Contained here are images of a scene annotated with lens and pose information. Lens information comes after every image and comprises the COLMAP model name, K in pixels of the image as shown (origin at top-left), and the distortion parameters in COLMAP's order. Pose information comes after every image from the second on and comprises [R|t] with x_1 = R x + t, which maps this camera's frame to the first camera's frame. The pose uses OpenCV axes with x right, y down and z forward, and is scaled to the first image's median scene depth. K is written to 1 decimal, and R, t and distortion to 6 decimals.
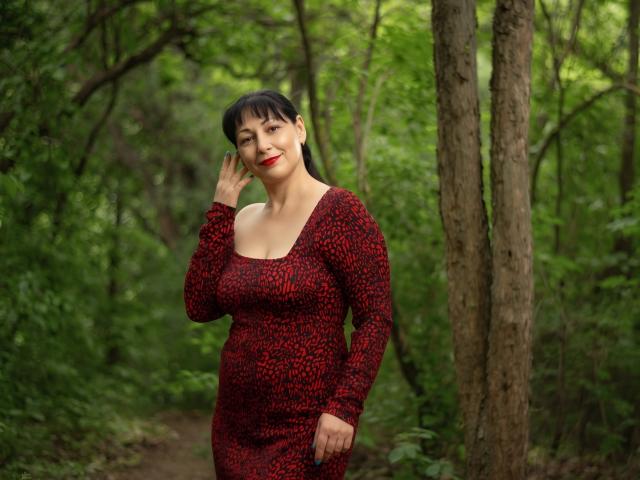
lens RADIAL K [[1442.7, 0, 320.0], [0, 1442.7, 240.0], [0, 0, 1]] dist [-0.035788, -0.282196]
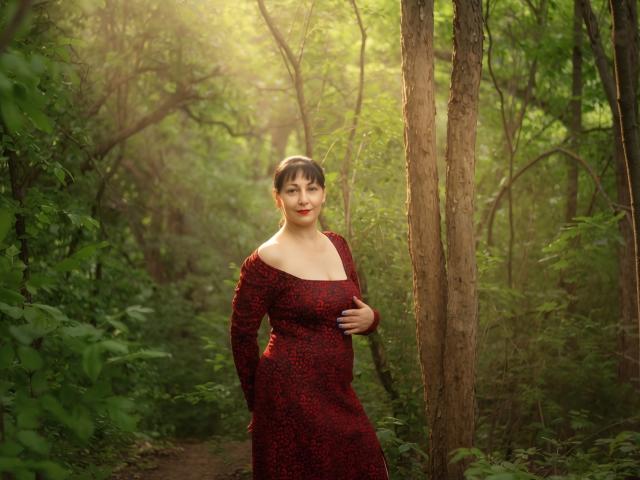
lens RADIAL K [[1442.7, 0, 320.0], [0, 1442.7, 240.0], [0, 0, 1]] dist [-0.035788, -0.282196]
pose [[0.999862, 0.001541, 0.016551, -0.023157], [-0.001018, 0.999501, -0.031568, 0.014381], [-0.016591, 0.031547, 0.999365, -0.358017]]
